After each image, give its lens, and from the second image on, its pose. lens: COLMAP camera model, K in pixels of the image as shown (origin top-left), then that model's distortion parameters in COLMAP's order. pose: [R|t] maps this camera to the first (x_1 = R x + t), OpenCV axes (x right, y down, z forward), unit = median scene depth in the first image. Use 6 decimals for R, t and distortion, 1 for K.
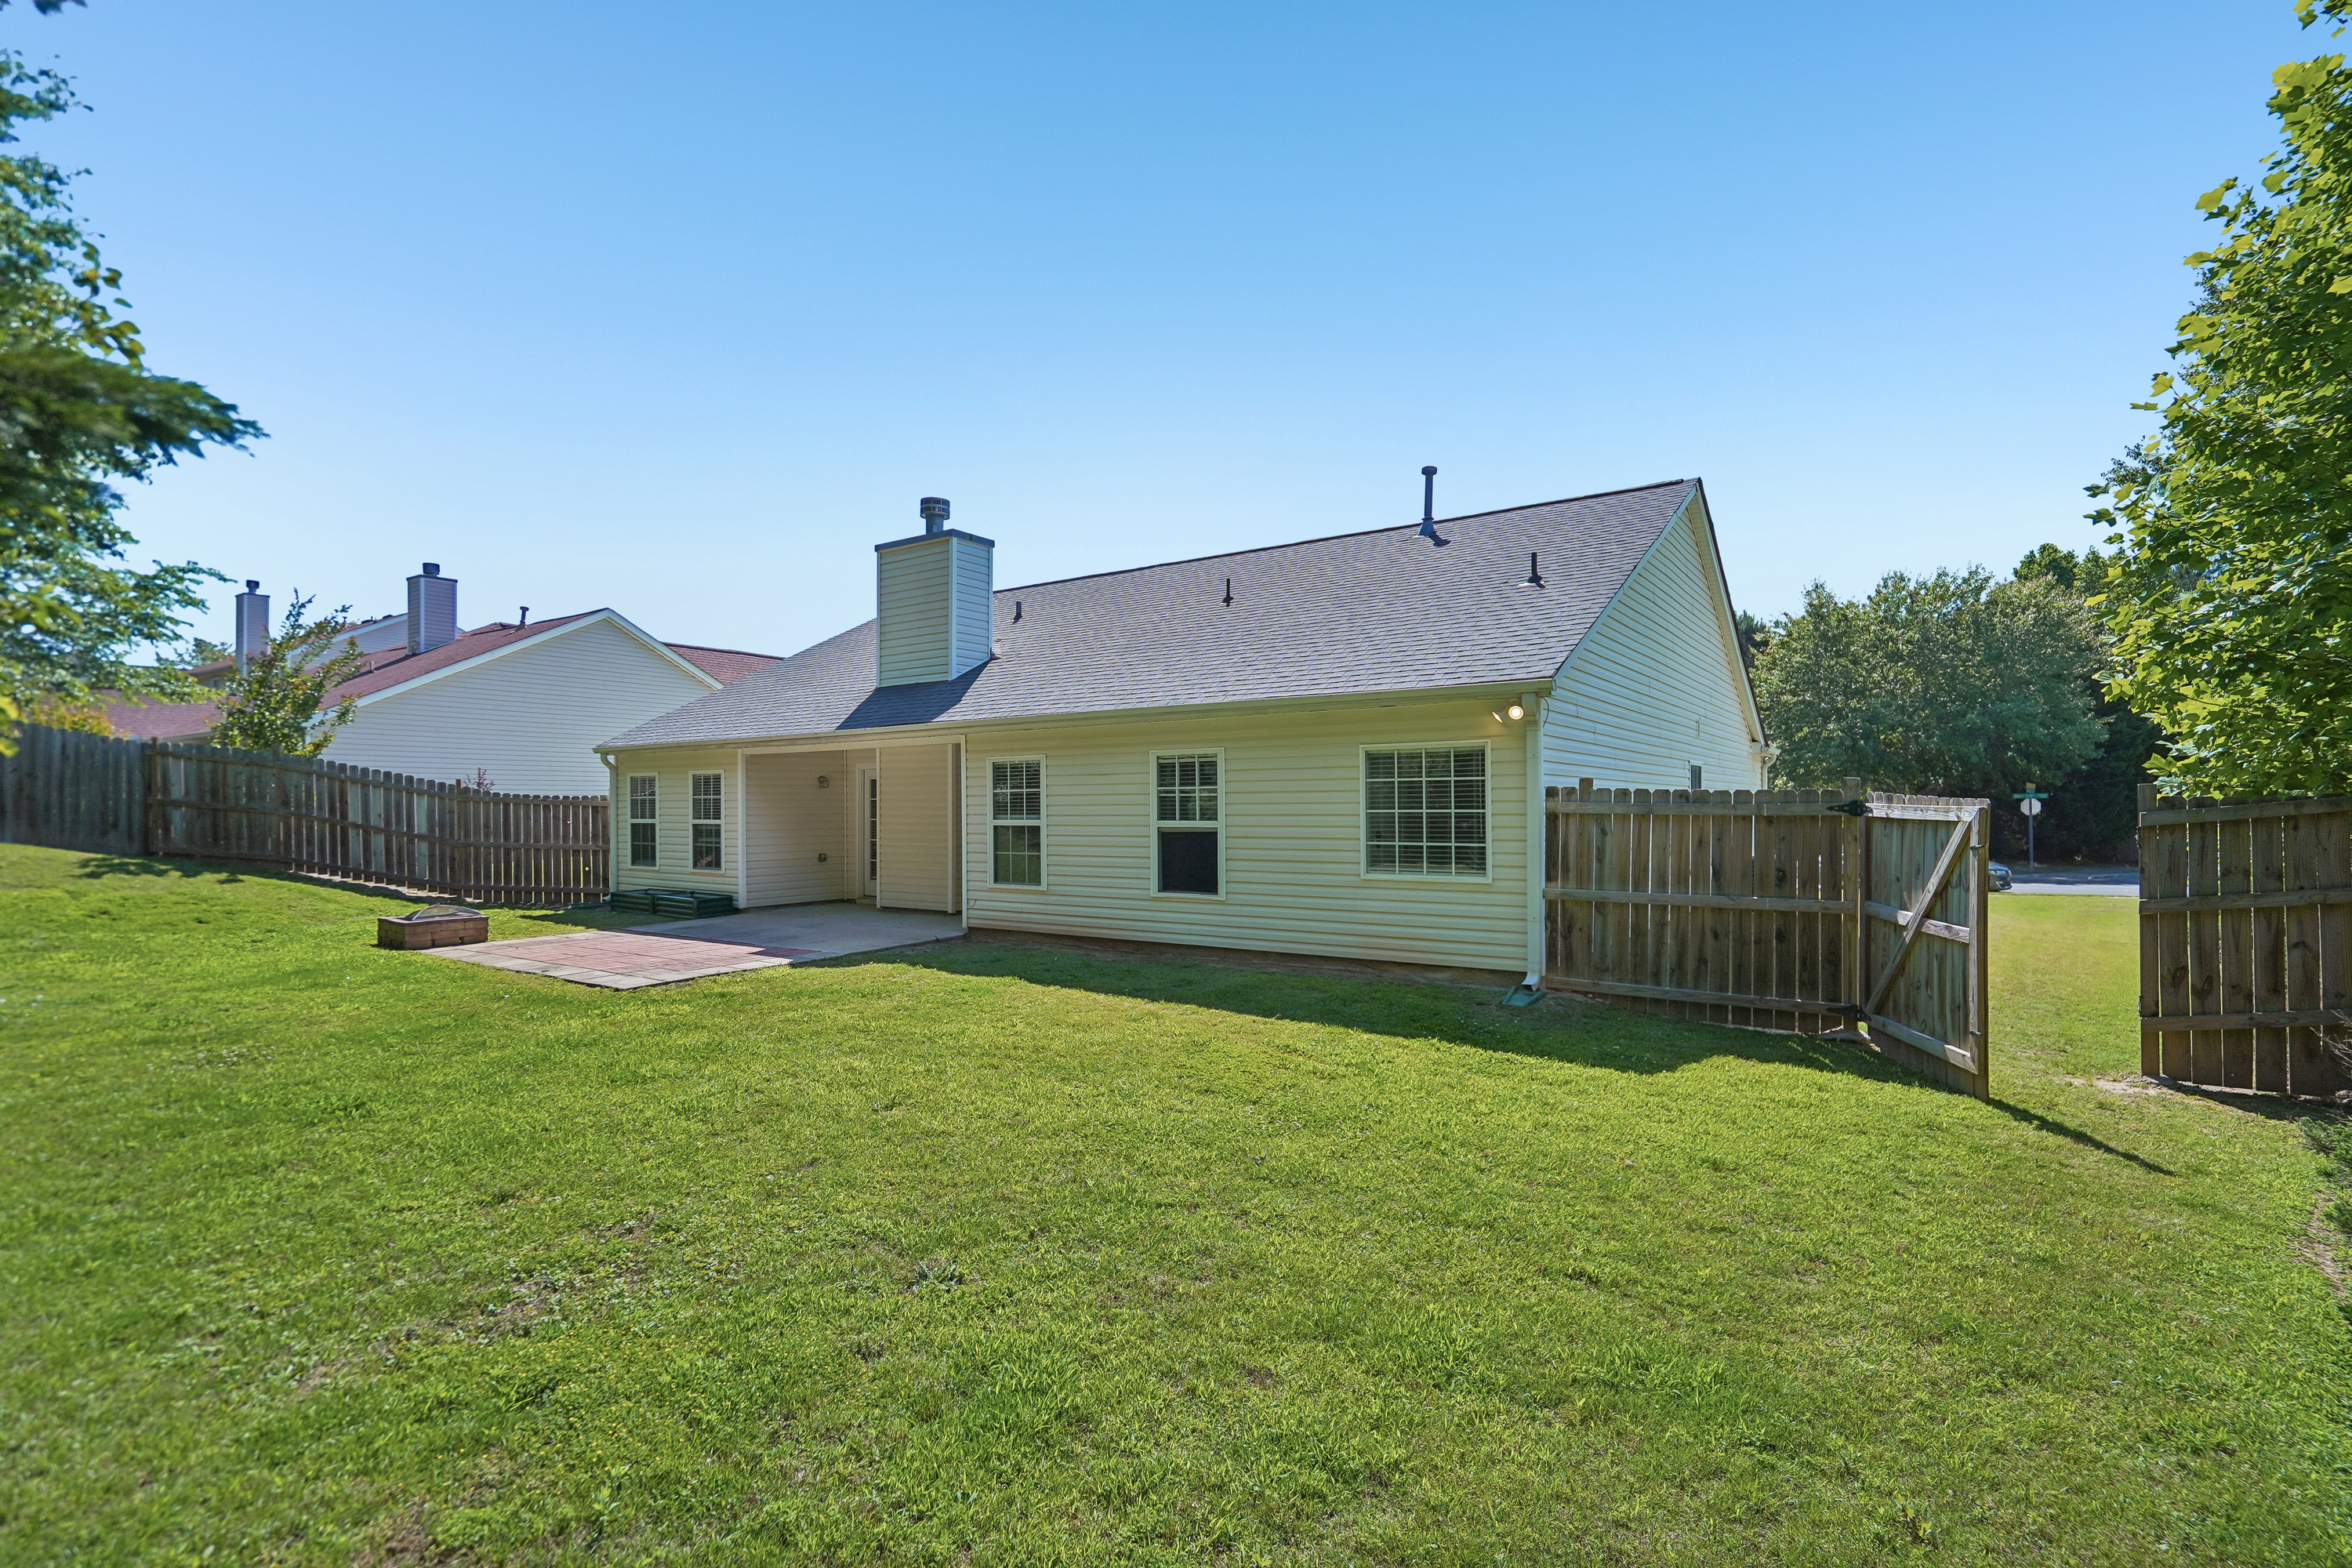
lens RADIAL K [[1099.1, 0, 1176.0], [0, 1099.1, 784.0], [0, 0, 1]] dist [0.002224, 0.000455]
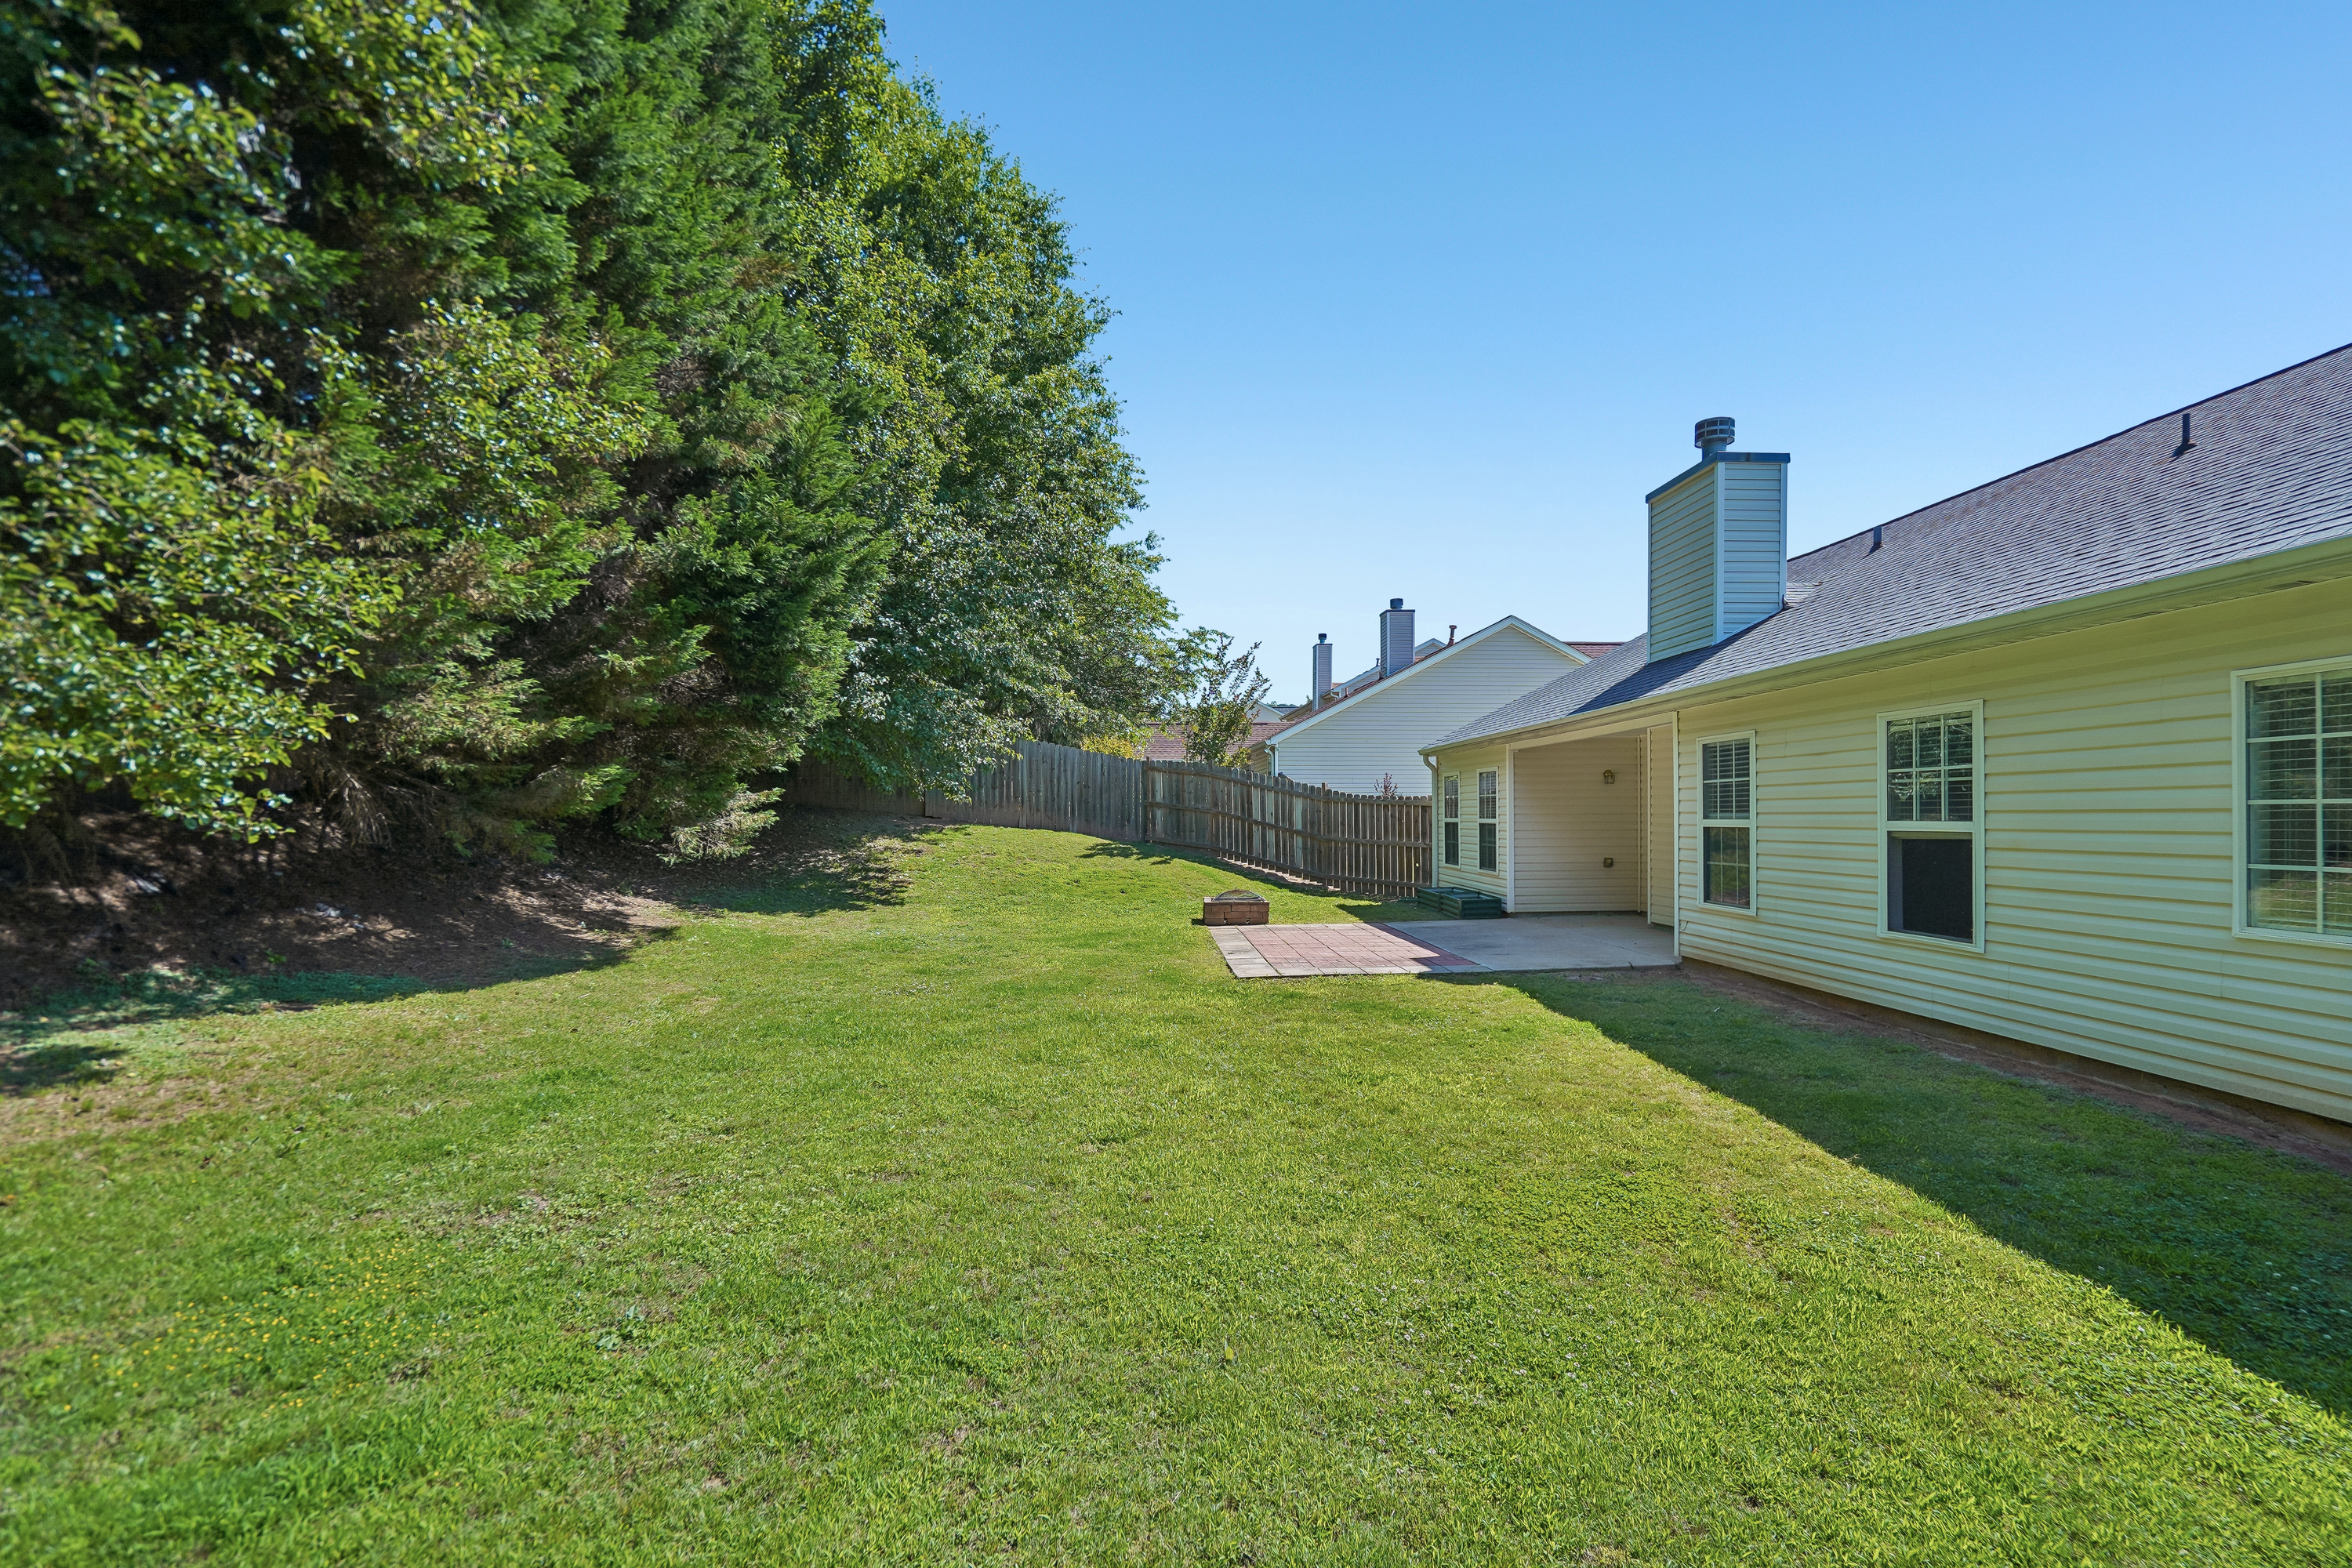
lens RADIAL K [[1090.9, 0, 1177.2], [0, 1090.9, 814.3], [0, 0, 1]] dist [-0.002188, 0.001220]
pose [[0.604672, 0.001402, -0.796473, 0.183900], [0.018416, 0.999706, 0.015741, 0.008538], [0.796262, -0.024186, 0.604469, 0.207442]]
